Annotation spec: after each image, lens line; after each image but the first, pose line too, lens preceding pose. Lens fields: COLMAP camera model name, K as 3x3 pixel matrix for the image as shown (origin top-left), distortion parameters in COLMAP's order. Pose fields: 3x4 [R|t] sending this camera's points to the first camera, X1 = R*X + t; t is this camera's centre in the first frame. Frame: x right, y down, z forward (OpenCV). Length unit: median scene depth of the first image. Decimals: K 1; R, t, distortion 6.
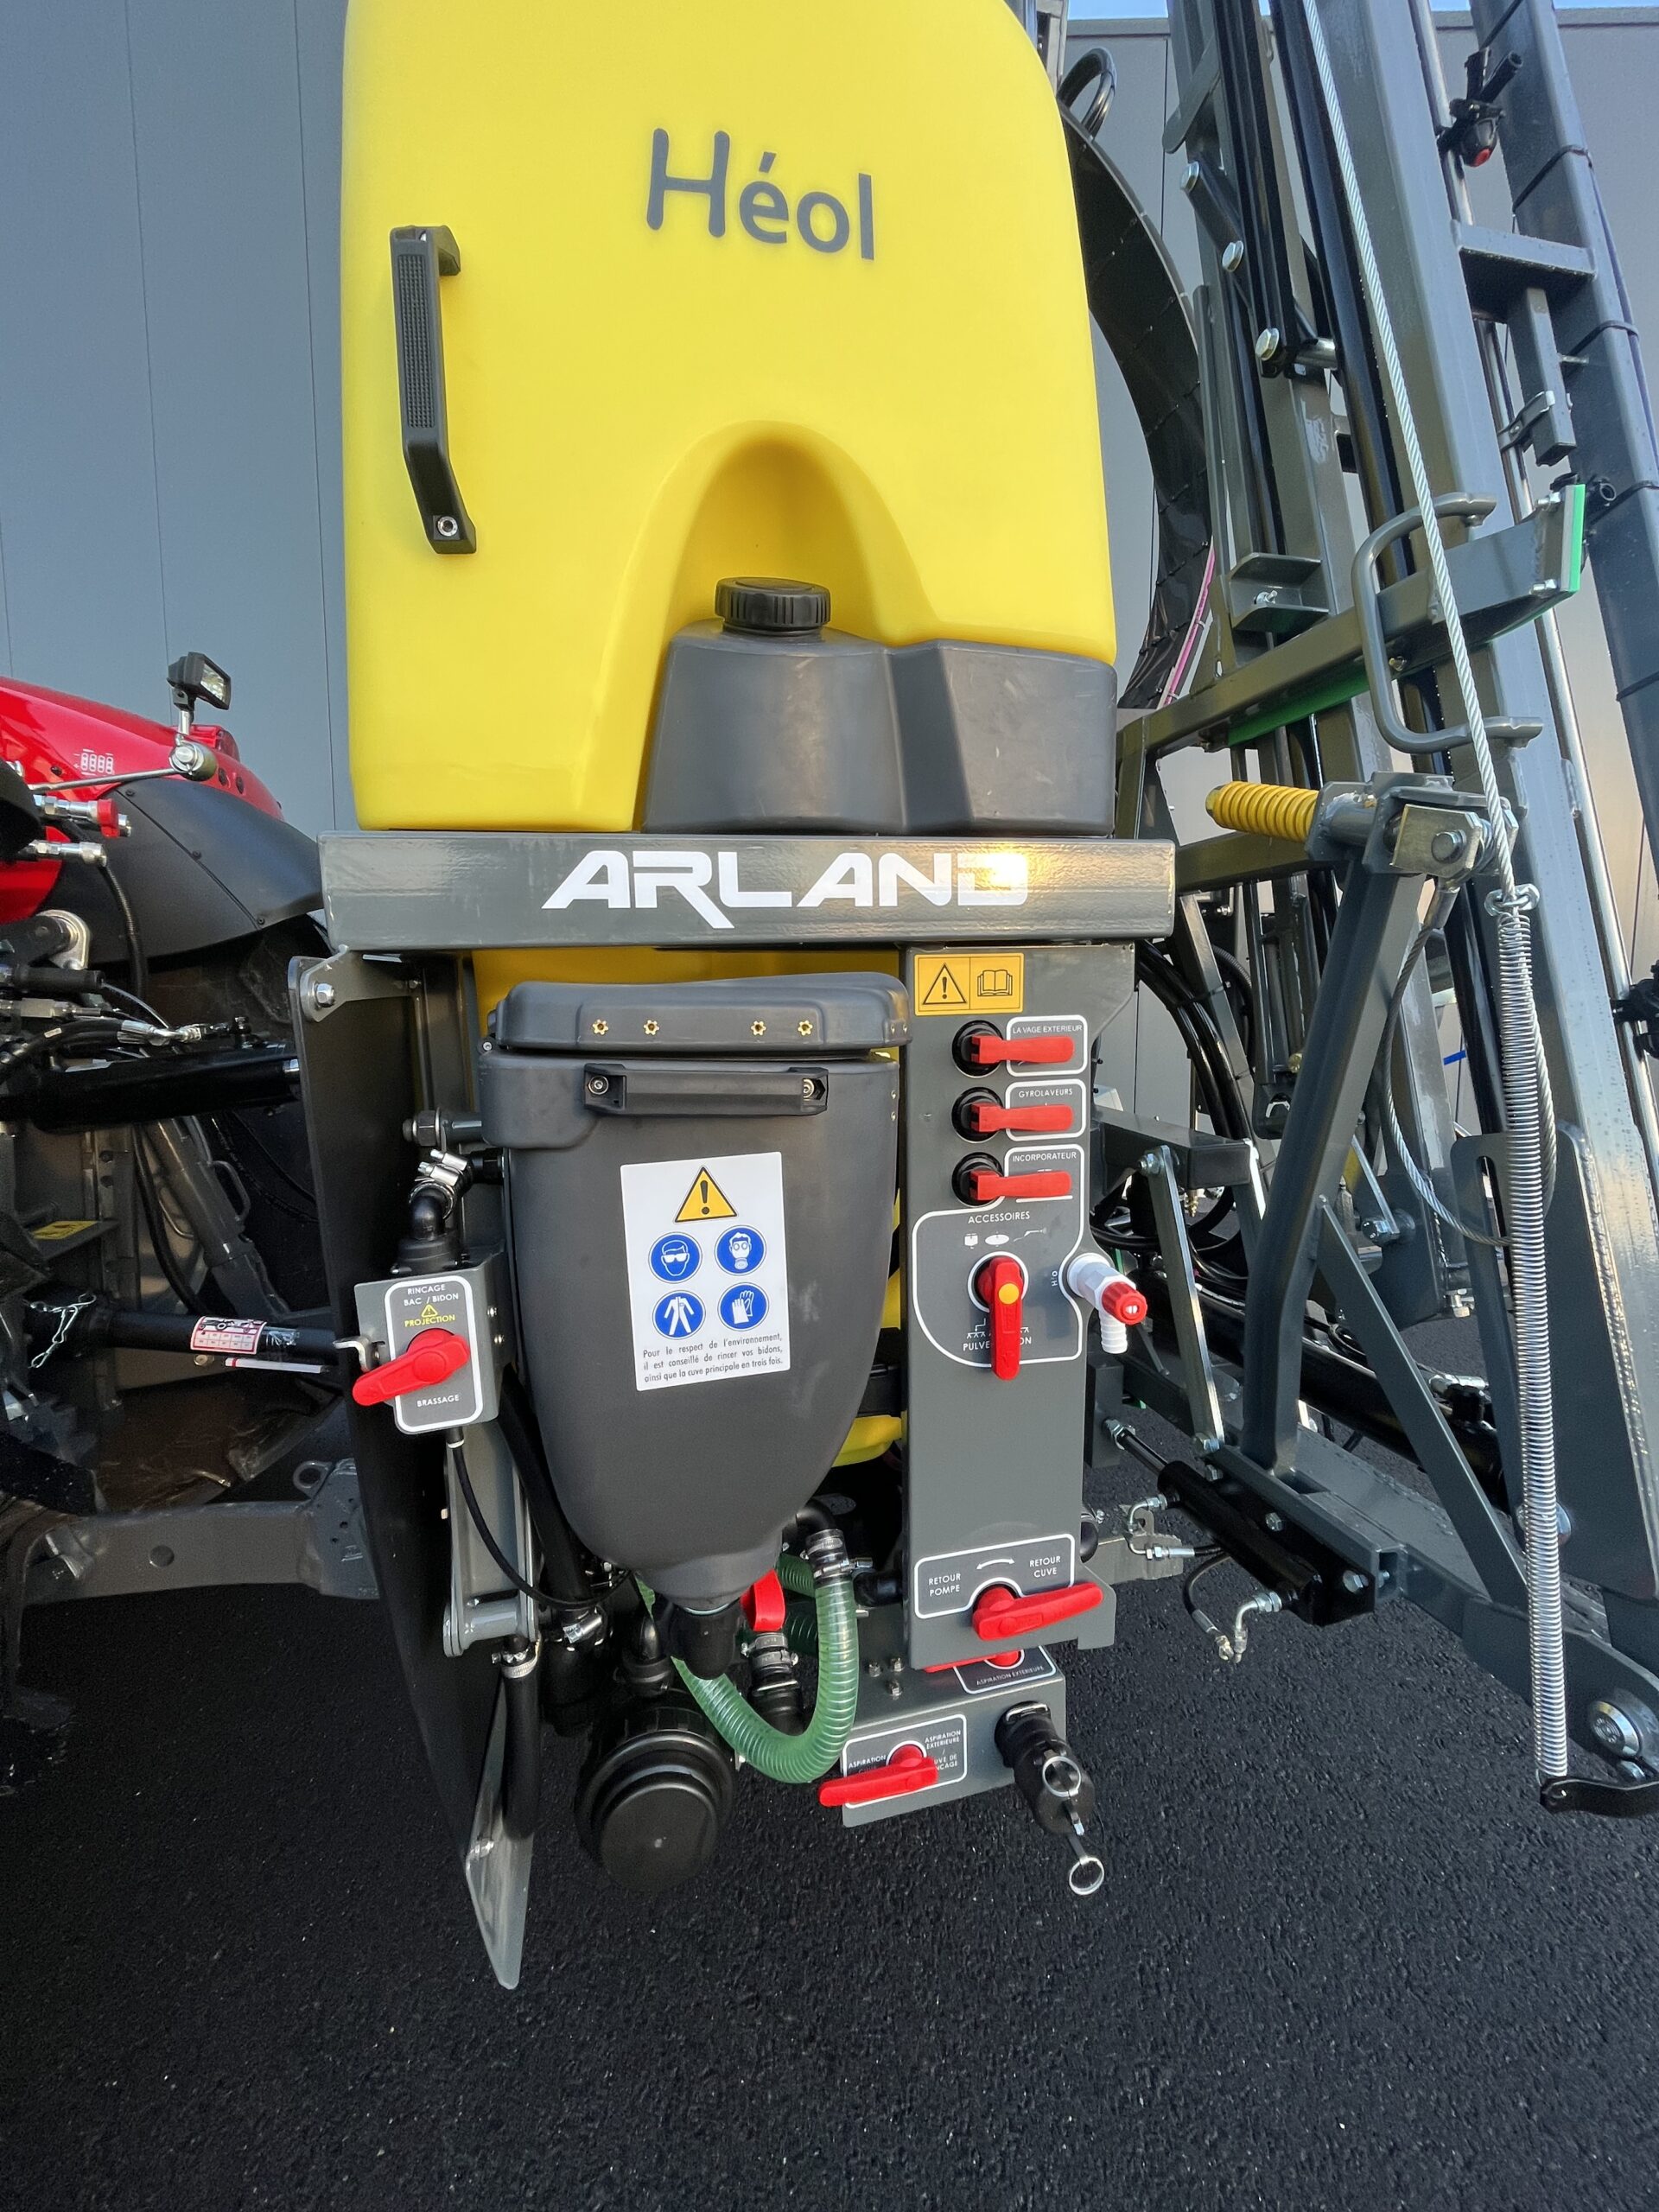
lens RADIAL K [[929.1, 0, 829.5], [0, 929.1, 1106.0], [0, 0, 1]] dist [-0.000654, -0.000155]
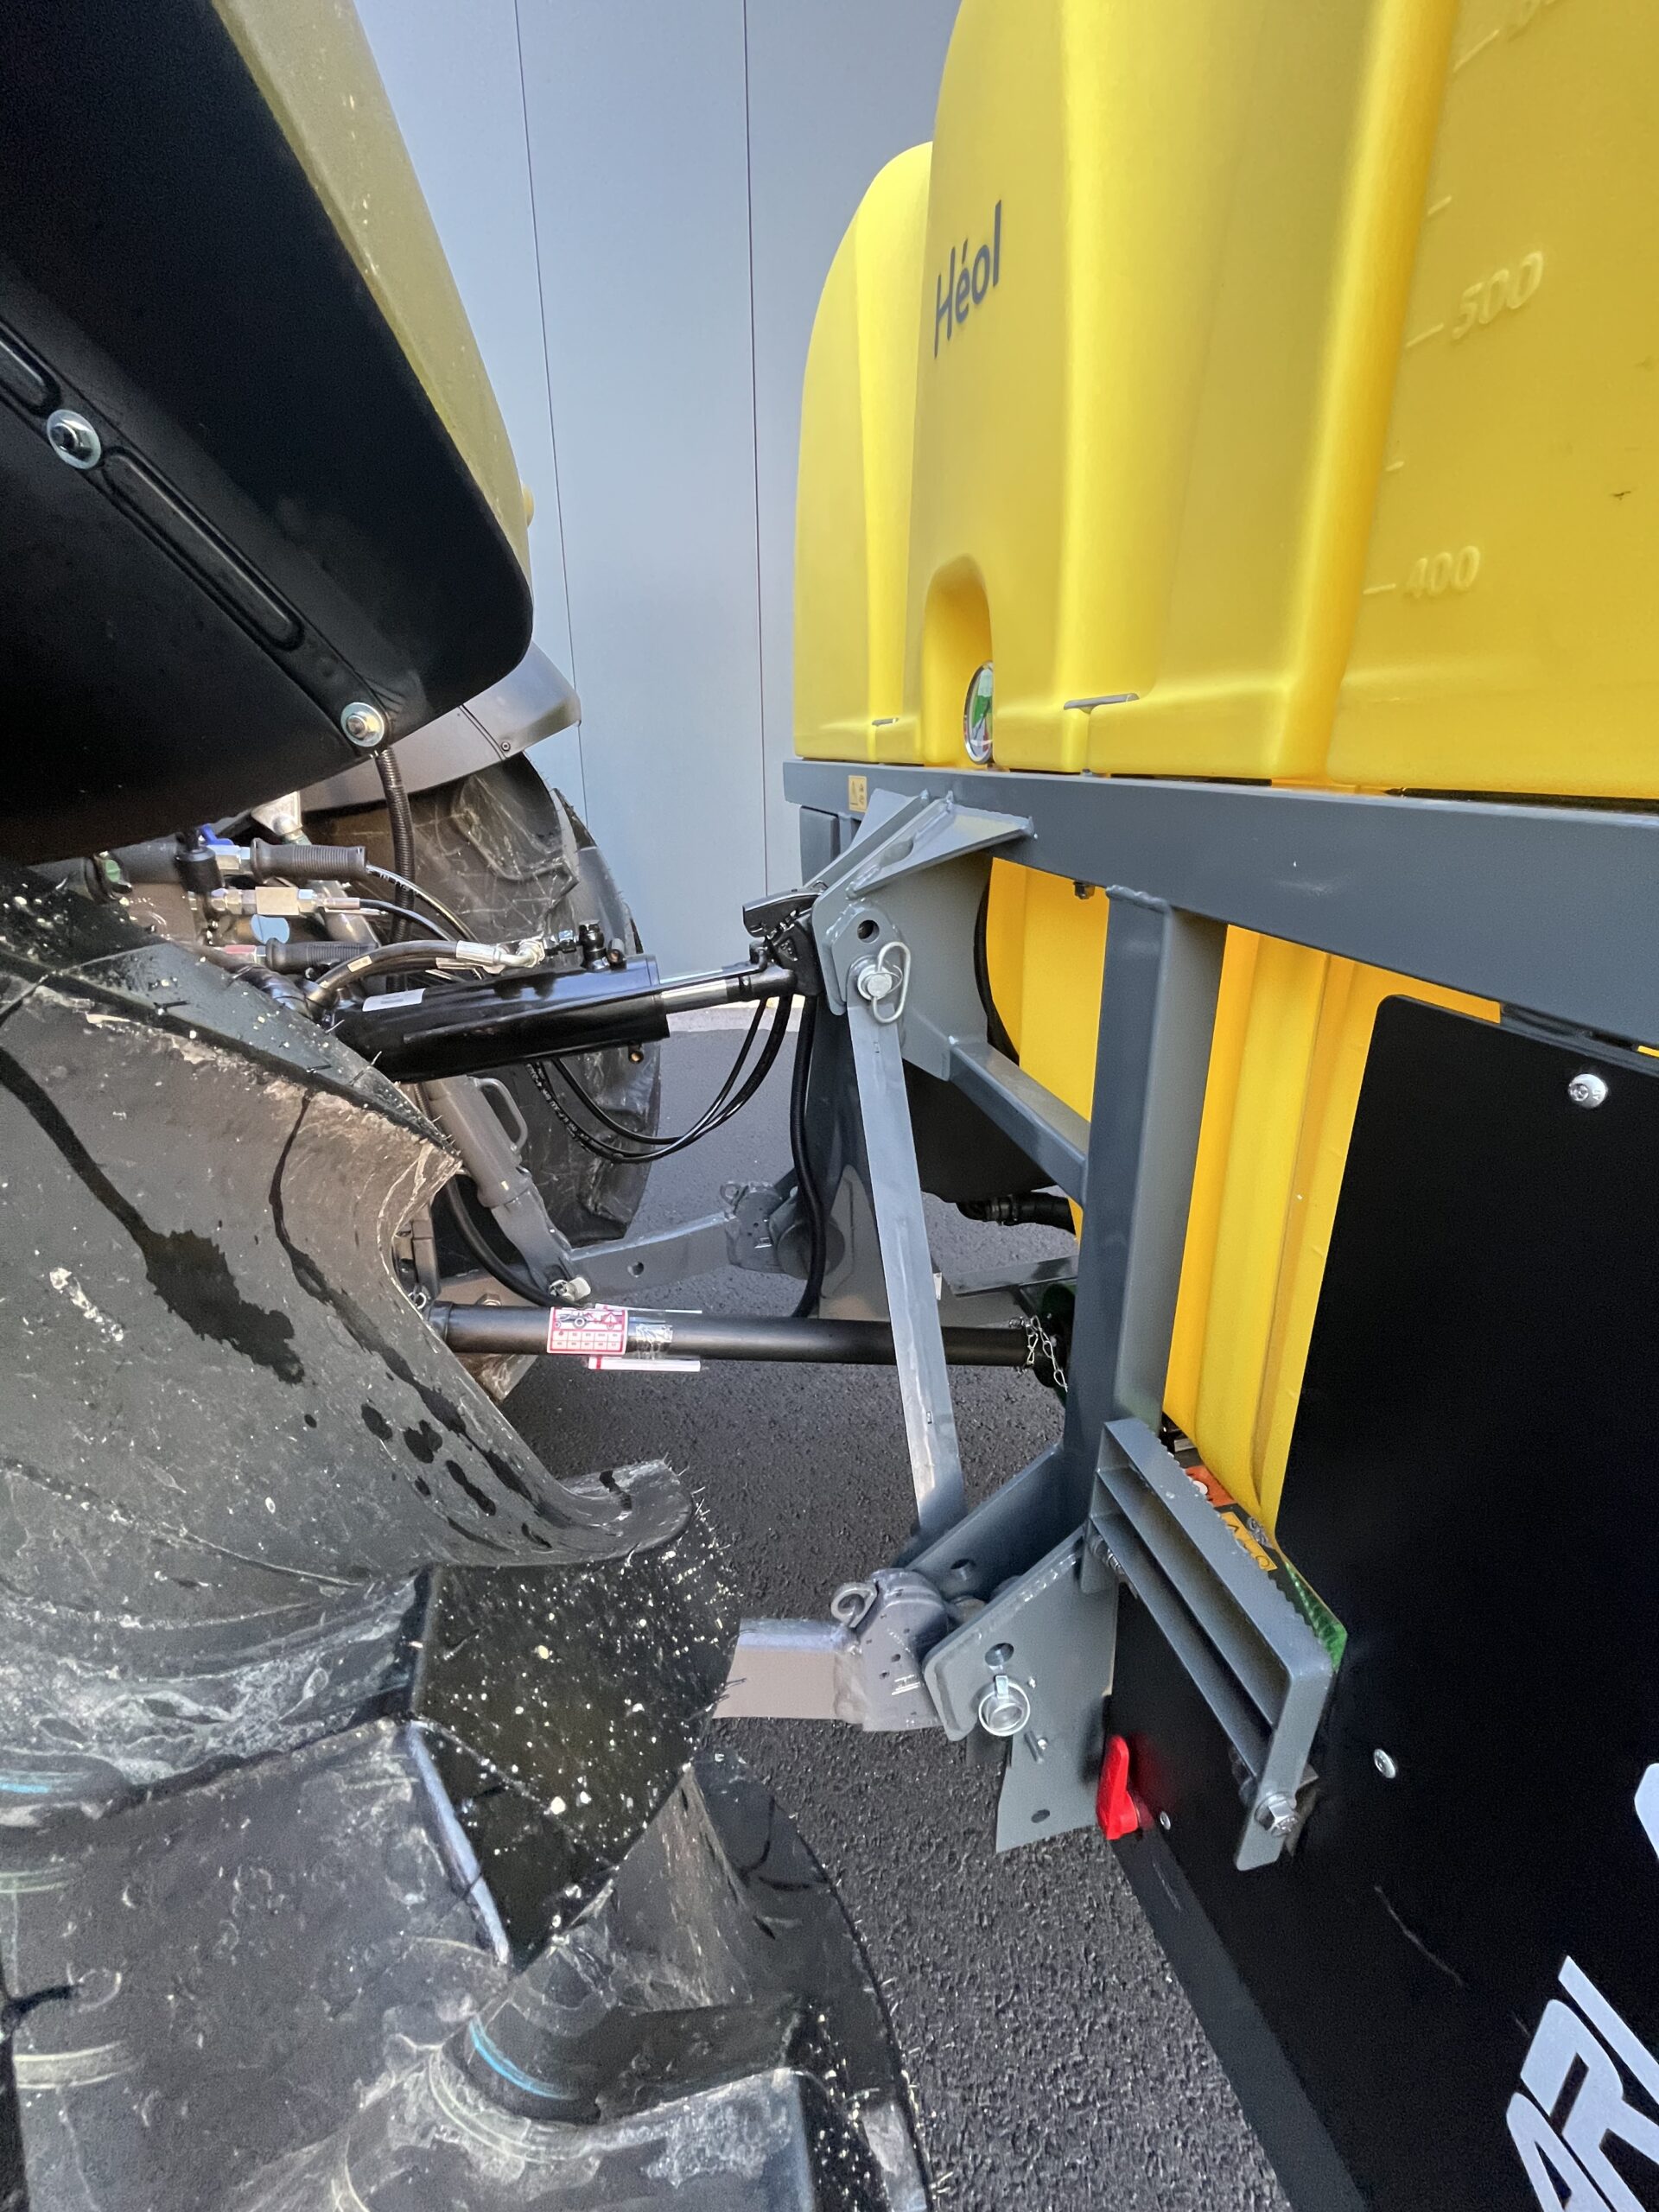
lens RADIAL K [[929.1, 0, 829.5], [0, 929.1, 1106.0], [0, 0, 1]] dist [-0.000654, -0.000155]
pose [[0.999882, -0.002484, -0.015157, -0.943865], [0.006043, 0.970877, 0.239501, -0.271682], [0.014121, -0.239565, 0.970778, 0.630834]]
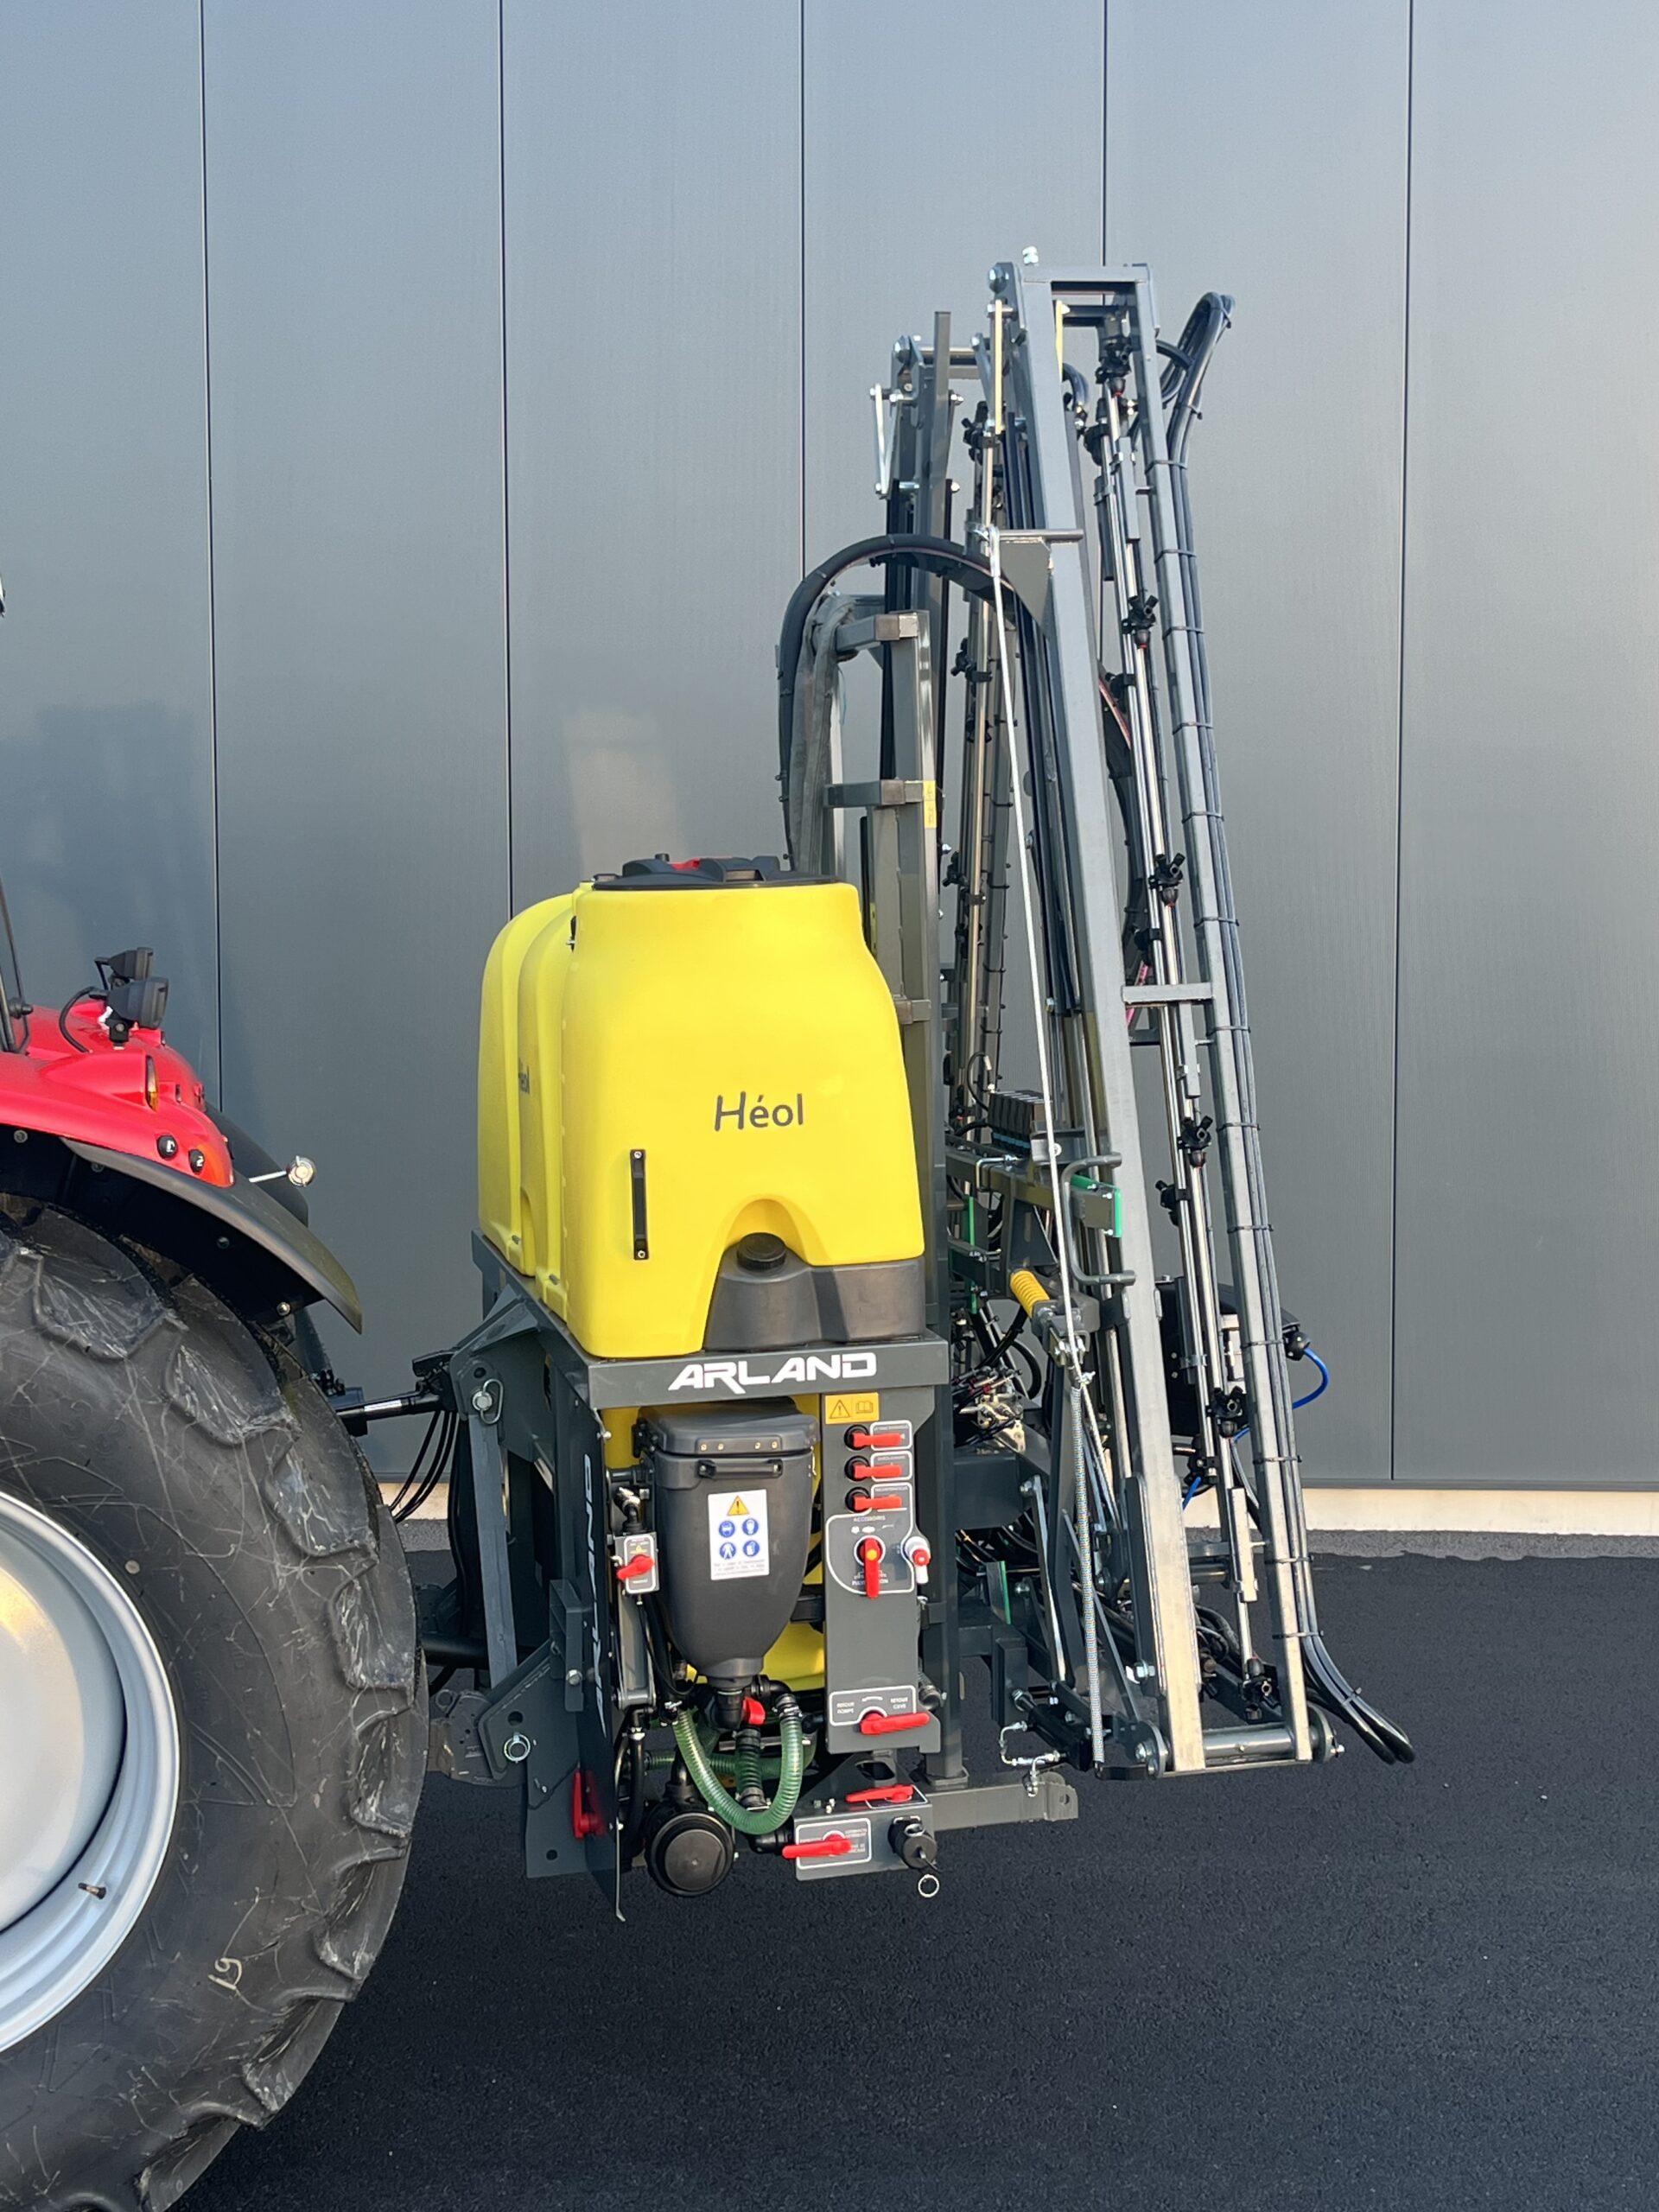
lens RADIAL K [[3302.4, 0, 829.5], [0, 3302.4, 1106.0], [0, 0, 1]] dist [0.144388, 0.021887]
pose [[0.999897, 0.000902, -0.014298, 0.230244], [-0.001421, 0.999338, -0.036340, -0.610918], [0.014256, 0.036356, 0.999237, -7.371210]]
